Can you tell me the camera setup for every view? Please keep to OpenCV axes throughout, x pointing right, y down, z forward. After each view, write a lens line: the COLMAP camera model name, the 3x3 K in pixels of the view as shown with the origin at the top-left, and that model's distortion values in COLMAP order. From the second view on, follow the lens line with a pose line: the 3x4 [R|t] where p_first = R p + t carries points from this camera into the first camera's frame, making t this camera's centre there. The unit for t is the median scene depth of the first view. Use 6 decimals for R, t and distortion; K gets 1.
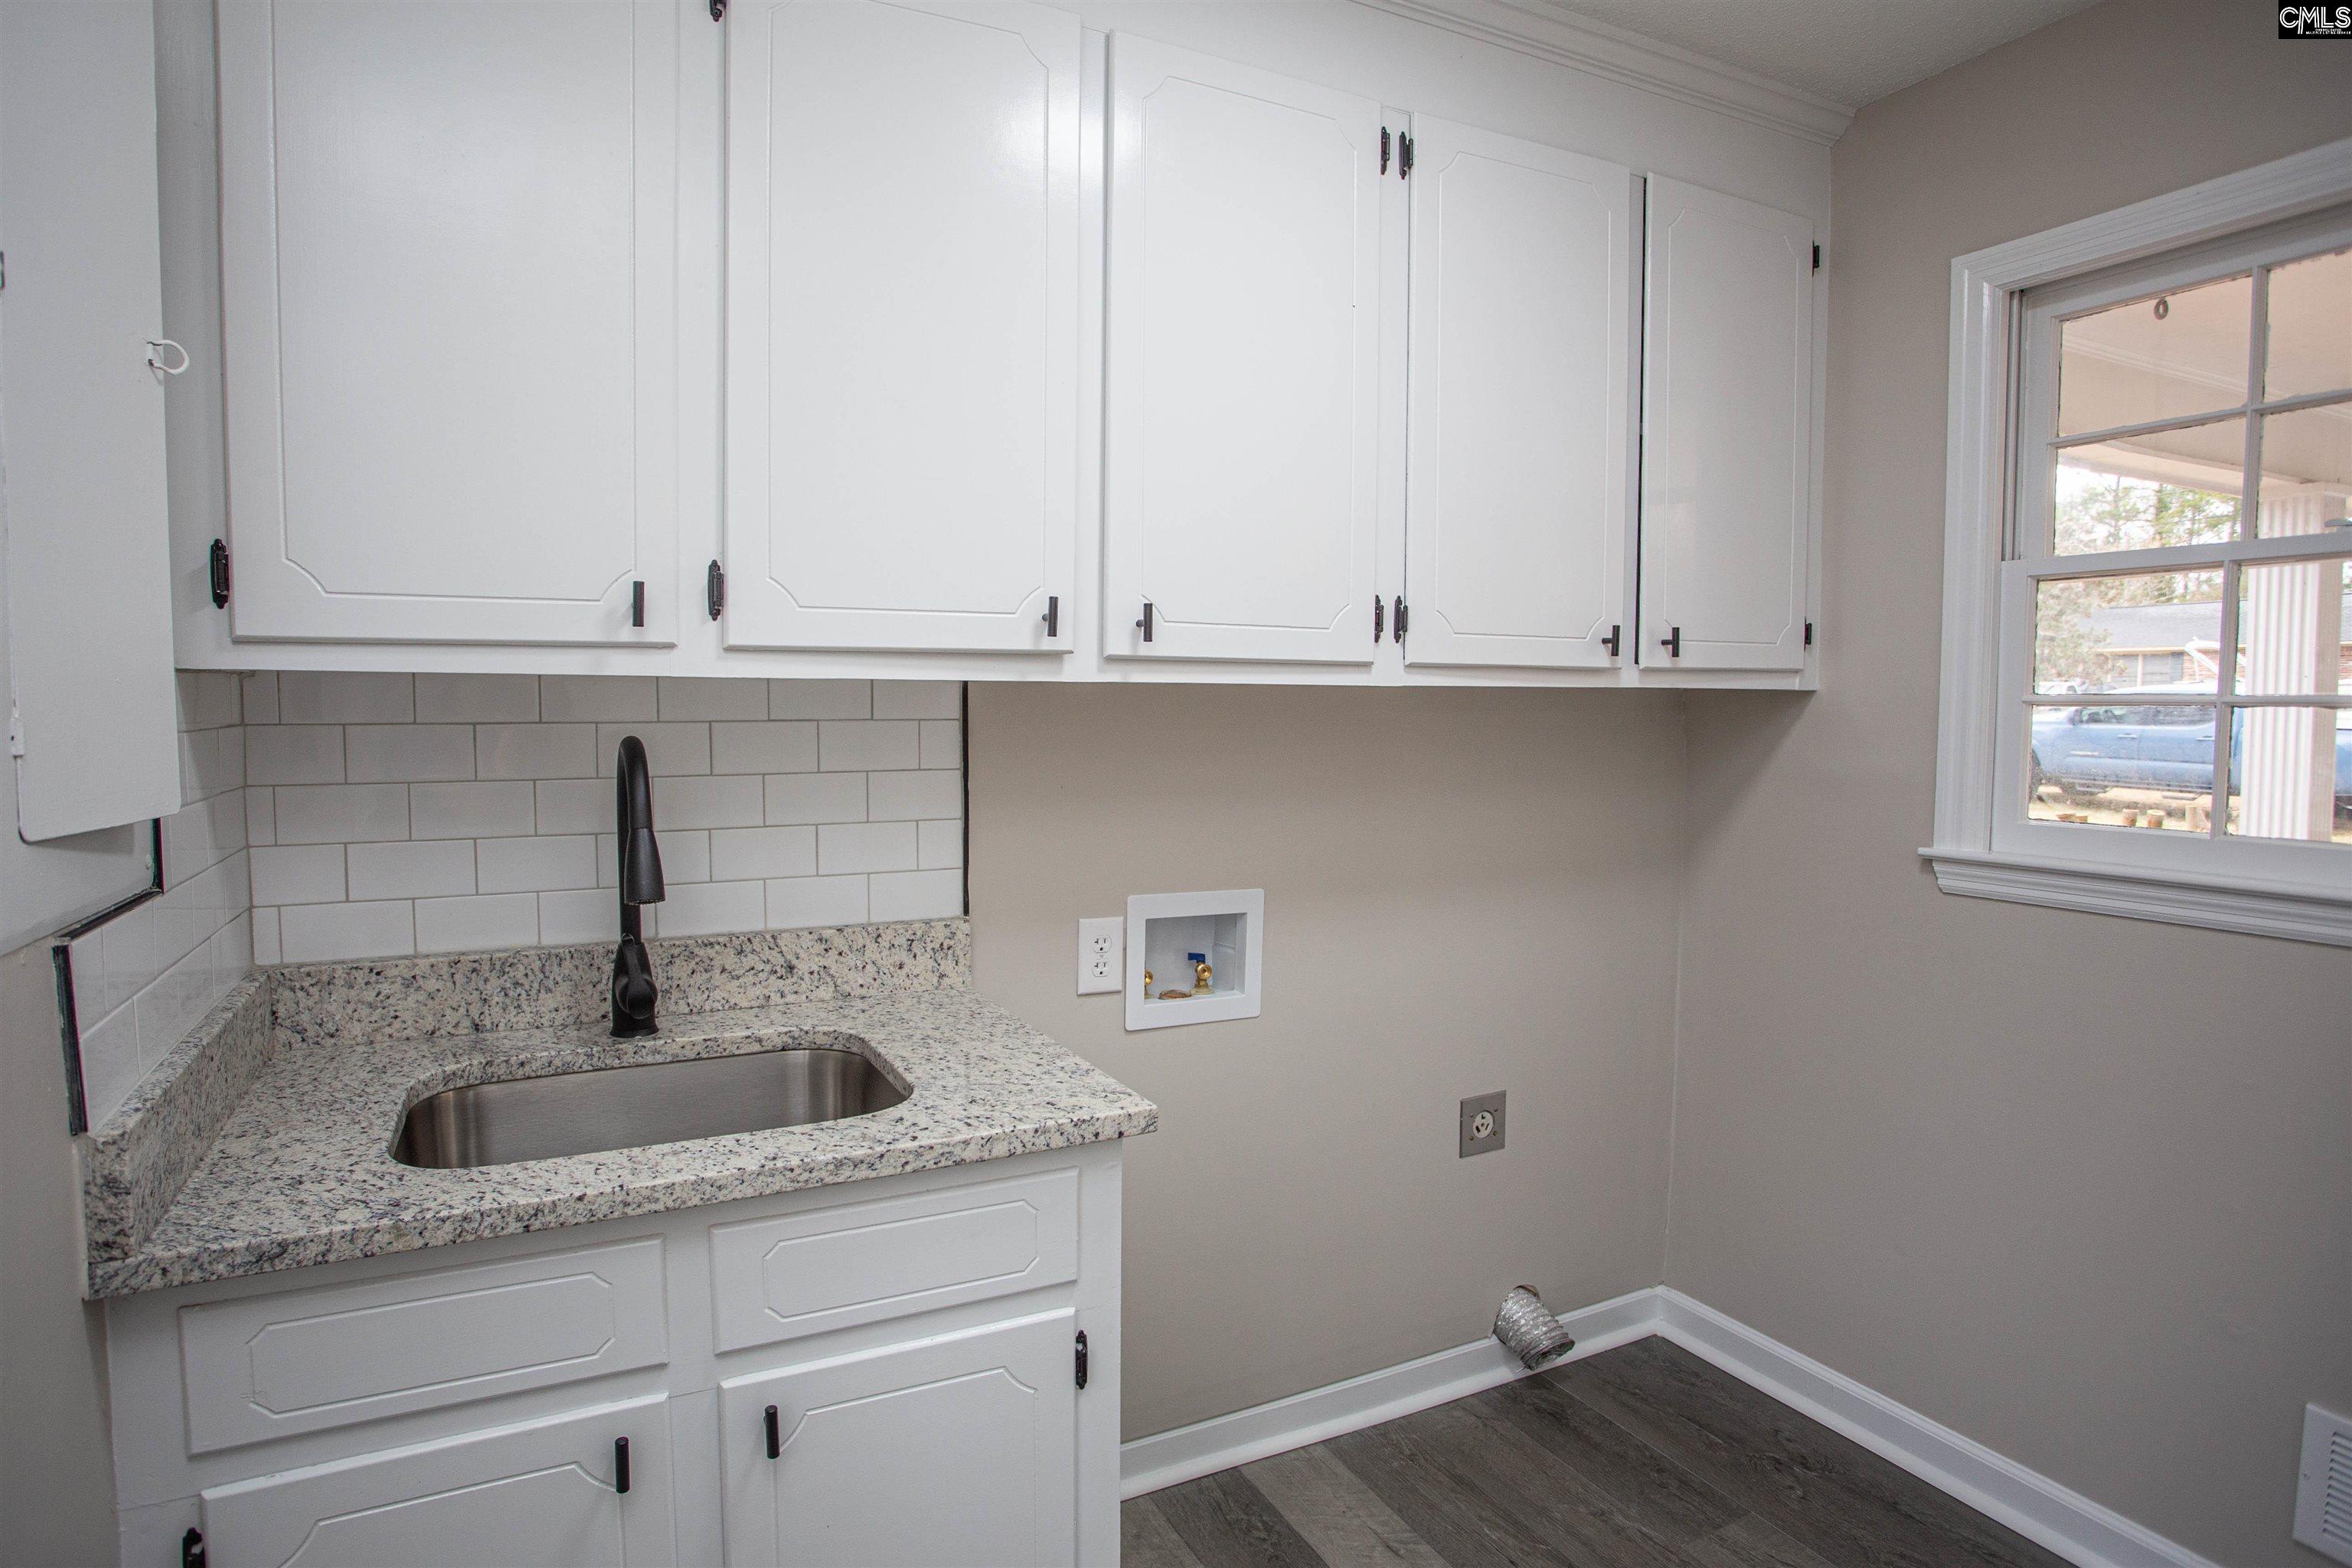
lens RADIAL K [[1249.1, 0, 1145.8], [0, 1249.1, 804.5], [0, 0, 1]] dist [-0.068420, 0.000774]
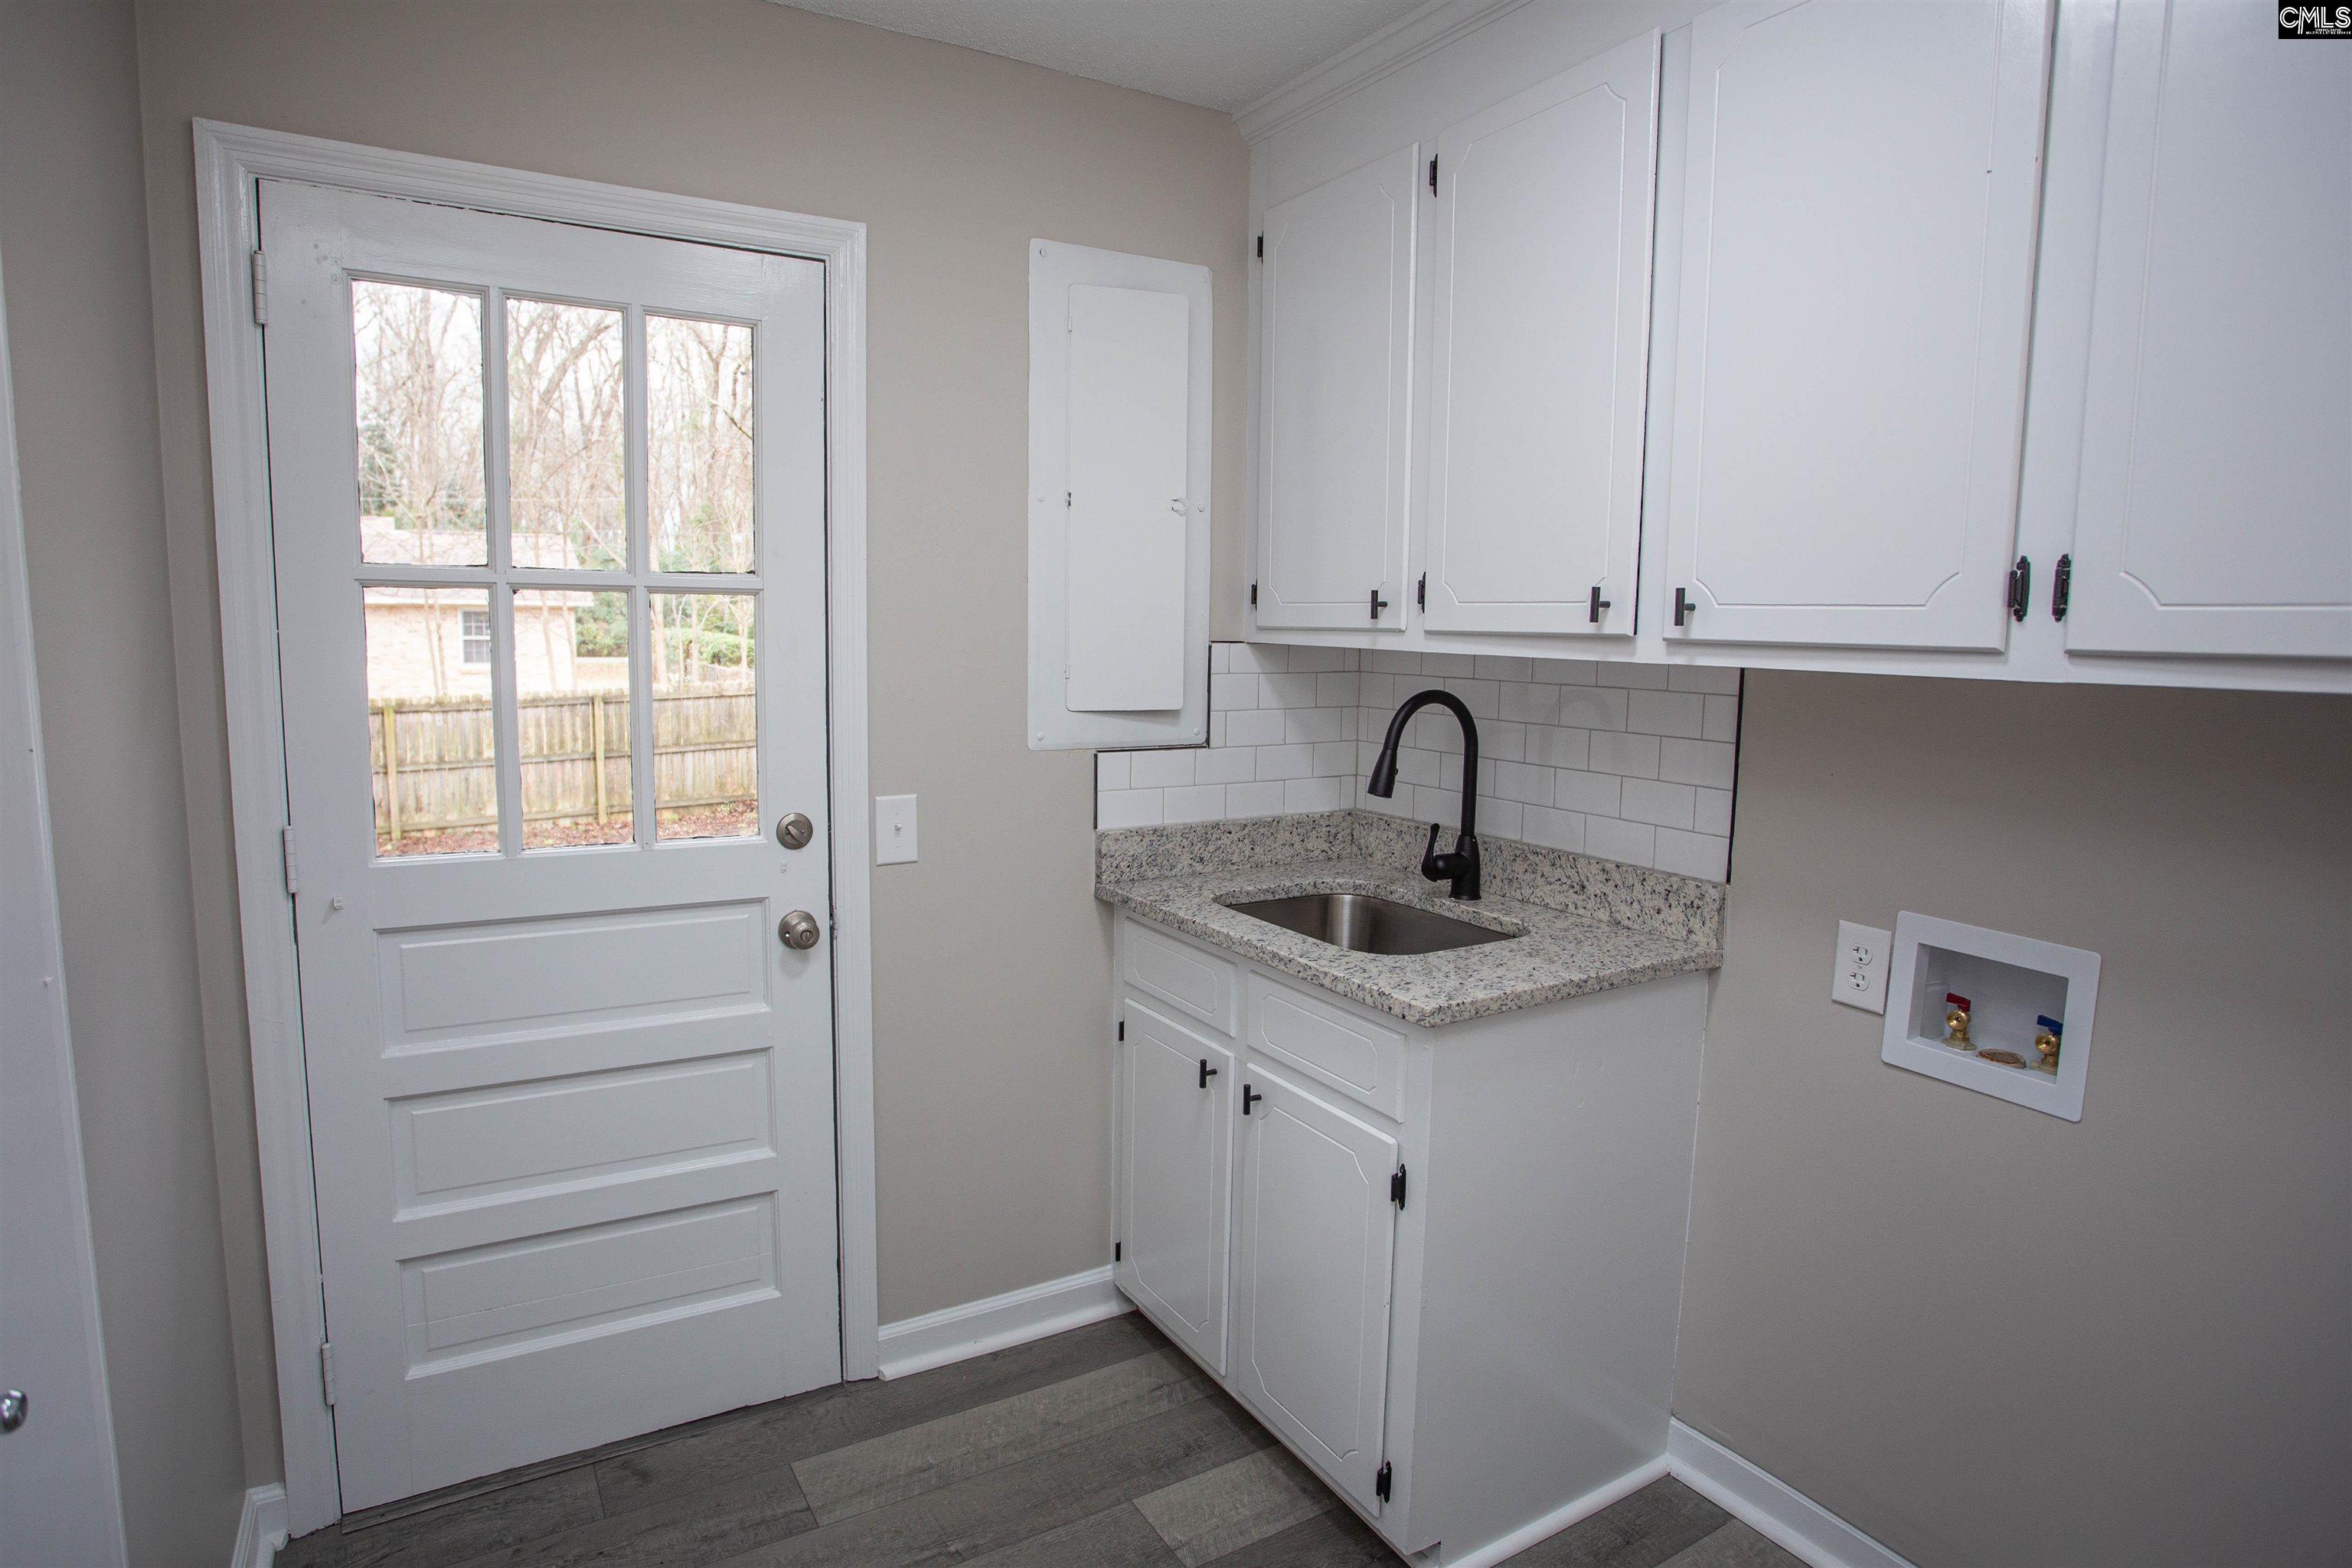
lens RADIAL K [[1249.1, 0, 1145.8], [0, 1249.1, 804.5], [0, 0, 1]] dist [-0.068420, 0.000774]
pose [[0.076250, 0.137841, -0.987515, 0.877261], [-0.098033, 0.986636, 0.130149, -0.066769], [0.992258, 0.086885, 0.088744, 0.442711]]
